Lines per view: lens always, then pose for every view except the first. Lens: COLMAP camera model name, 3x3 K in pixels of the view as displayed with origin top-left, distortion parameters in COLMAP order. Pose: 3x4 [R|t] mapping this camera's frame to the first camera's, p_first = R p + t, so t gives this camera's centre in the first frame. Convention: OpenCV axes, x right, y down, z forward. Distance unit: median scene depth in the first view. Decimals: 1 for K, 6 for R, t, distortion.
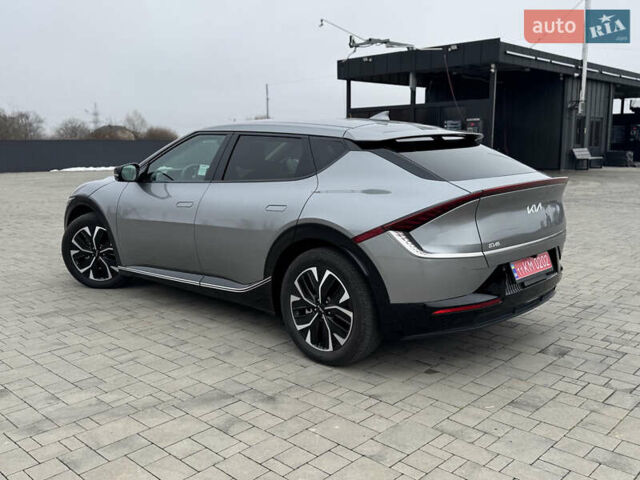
lens RADIAL K [[604.0, 0, 317.6], [0, 604.0, 239.1], [0, 0, 1]] dist [0.110042, -0.203057]
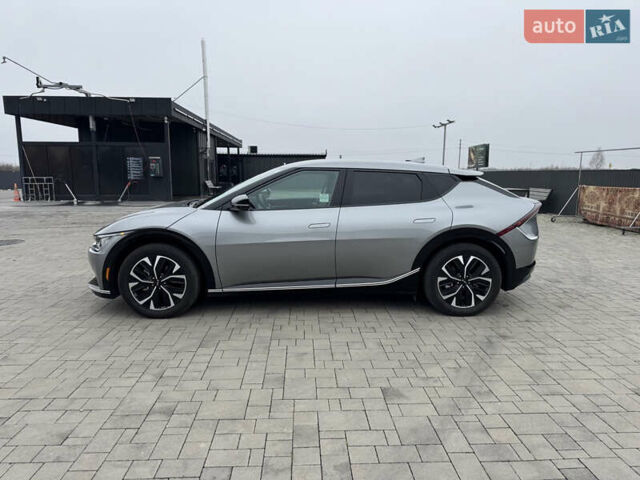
lens RADIAL K [[450.6, 0, 323.0], [0, 450.6, 239.7], [0, 0, 1]] dist [0.004348, -0.006344]
pose [[0.688090, -0.087893, 0.720283, -0.887179], [0.099529, 0.994687, 0.026297, -0.049992], [-0.718767, 0.053594, 0.693182, 0.361941]]
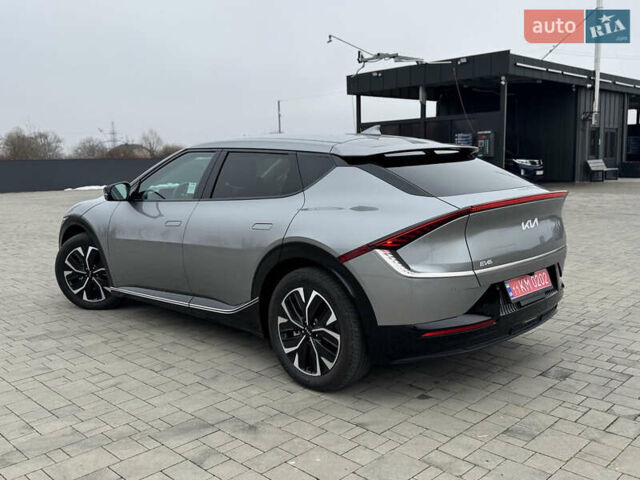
lens RADIAL K [[604.7, 0, 318.7], [0, 604.7, 238.9], [0, 0, 1]] dist [0.107149, -0.198253]
pose [[0.999632, -0.011662, -0.024507, 0.038639], [0.011052, 0.999628, -0.024915, -0.005403], [0.024788, 0.024635, 0.999389, 0.030881]]
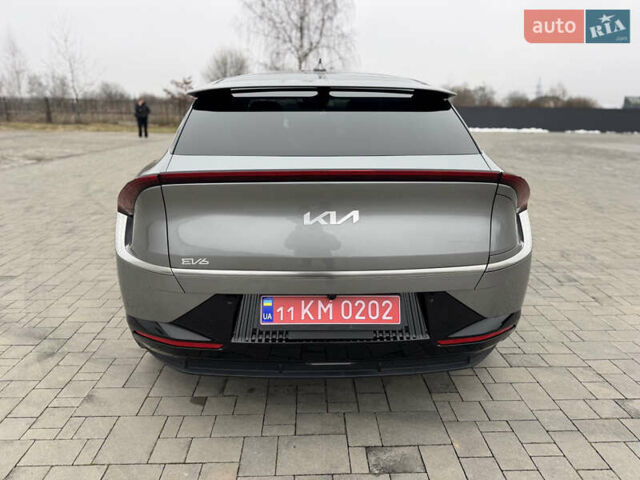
lens RADIAL K [[457.5, 0, 317.9], [0, 457.5, 234.1], [0, 0, 1]] dist [0.006043, -0.005328]
pose [[0.711836, 0.202750, -0.672445, 0.511052], [-0.128616, 0.978867, 0.158989, -0.081429], [0.690469, -0.026687, 0.722869, 0.544188]]
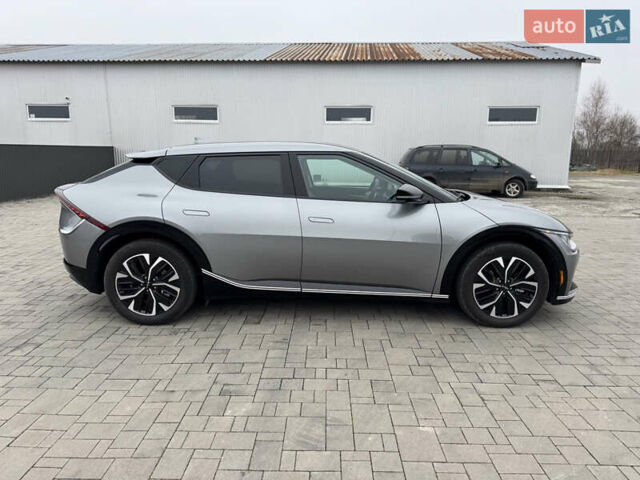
lens RADIAL K [[450.6, 0, 323.0], [0, 450.6, 239.7], [0, 0, 1]] dist [0.004348, -0.006344]
pose [[-0.728490, 0.135138, -0.671595, 0.585132], [-0.110168, 0.944480, 0.309549, -0.320258], [0.676140, 0.299492, -0.673157, 1.836368]]
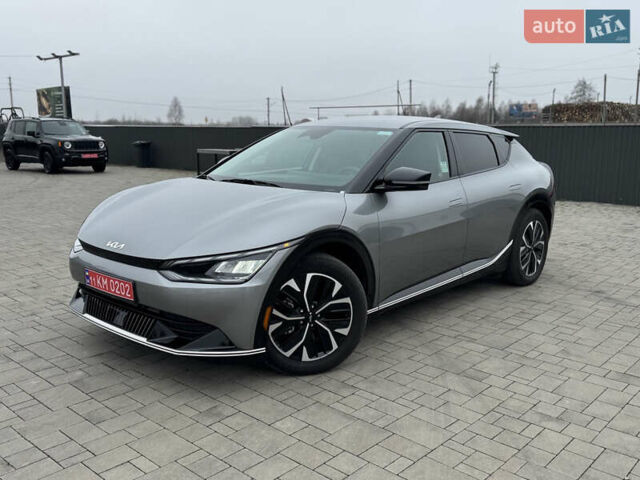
lens RADIAL K [[604.7, 0, 318.7], [0, 604.7, 238.9], [0, 0, 1]] dist [0.107149, -0.198253]
pose [[-0.026814, -0.161613, 0.986490, -1.212285], [0.153026, 0.974550, 0.163816, -0.195762], [-0.987858, 0.155351, -0.001400, 1.245439]]
